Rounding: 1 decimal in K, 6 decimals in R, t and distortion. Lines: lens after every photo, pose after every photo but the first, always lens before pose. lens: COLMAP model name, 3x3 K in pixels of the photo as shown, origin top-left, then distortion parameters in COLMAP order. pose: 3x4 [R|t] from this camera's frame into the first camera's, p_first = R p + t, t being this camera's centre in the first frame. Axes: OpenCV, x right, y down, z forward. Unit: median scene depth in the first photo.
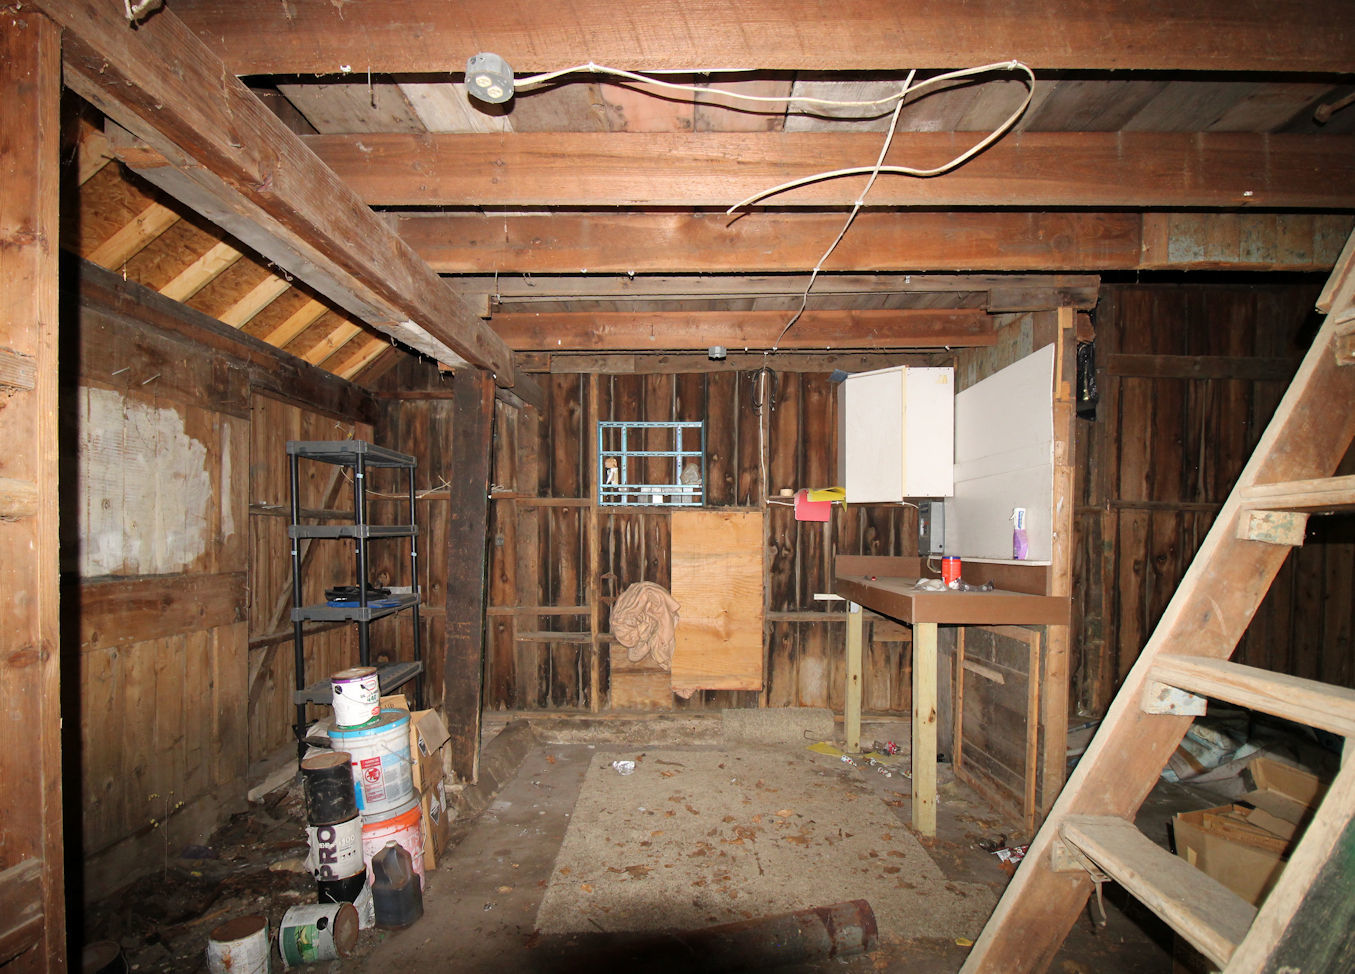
lens RADIAL K [[701.2, 0, 676.1], [0, 701.2, 542.2], [0, 0, 1]] dist [-0.006374, -0.001743]
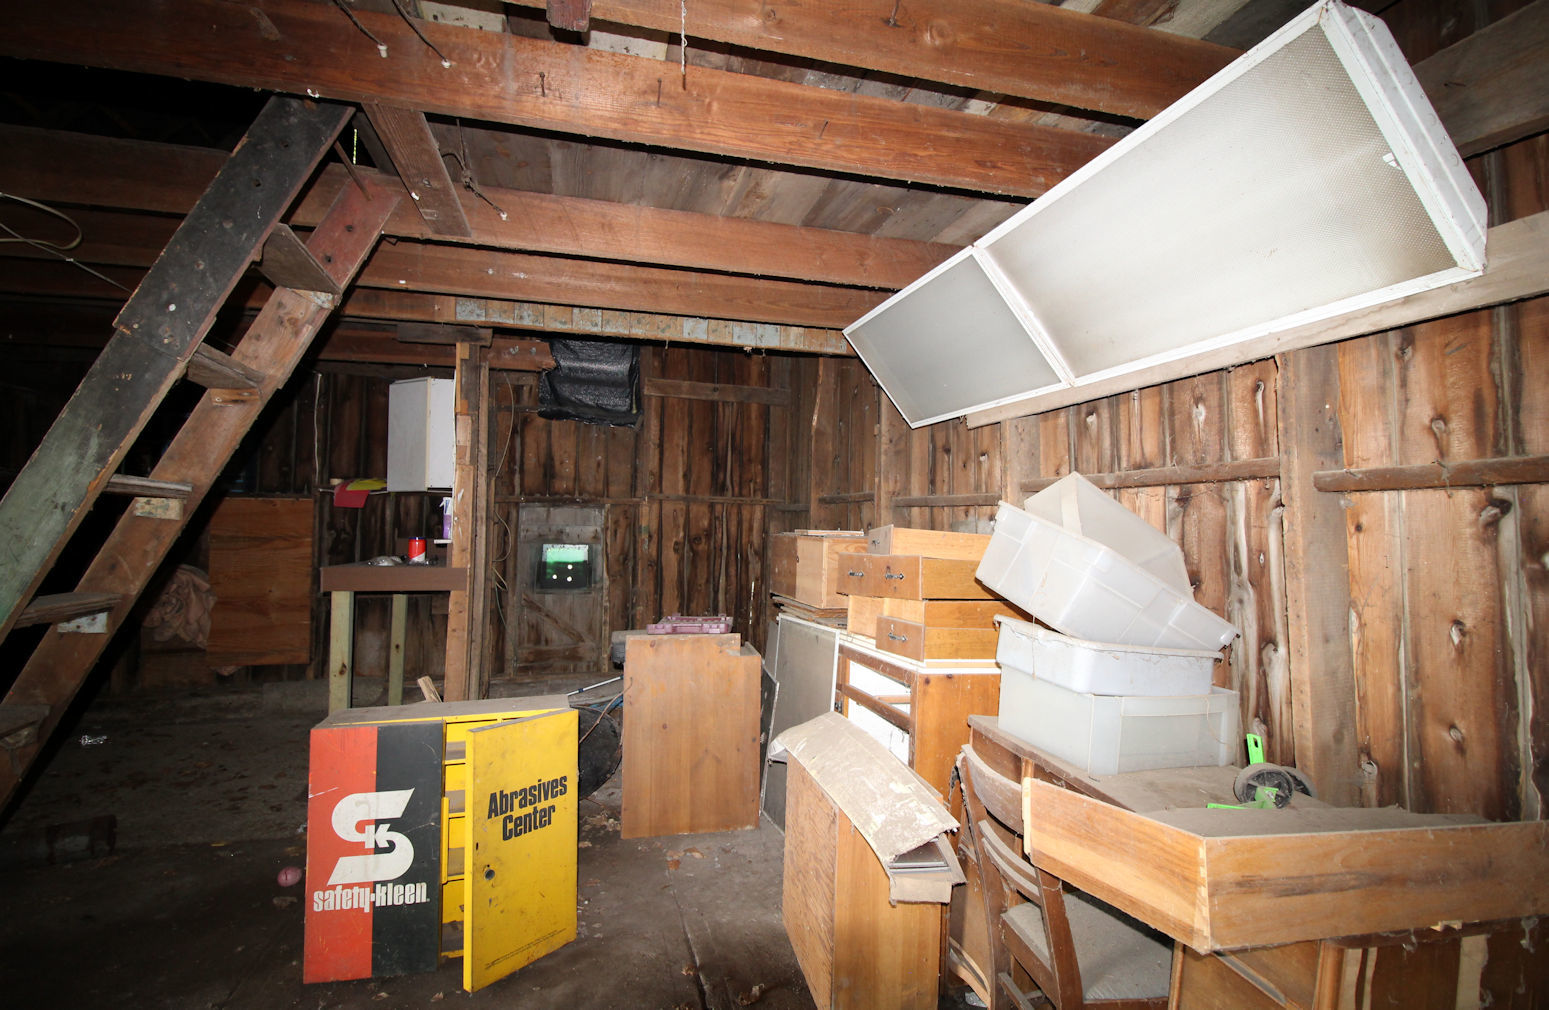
lens RADIAL K [[689.5, 0, 794.2], [0, 689.5, 486.4], [0, 0, 1]] dist [-0.001871, -0.001037]
pose [[0.953718, 0.019065, 0.300098, 0.552417], [0.001036, 0.997774, -0.066679, 0.010882], [-0.300701, 0.063903, 0.951575, -0.277735]]
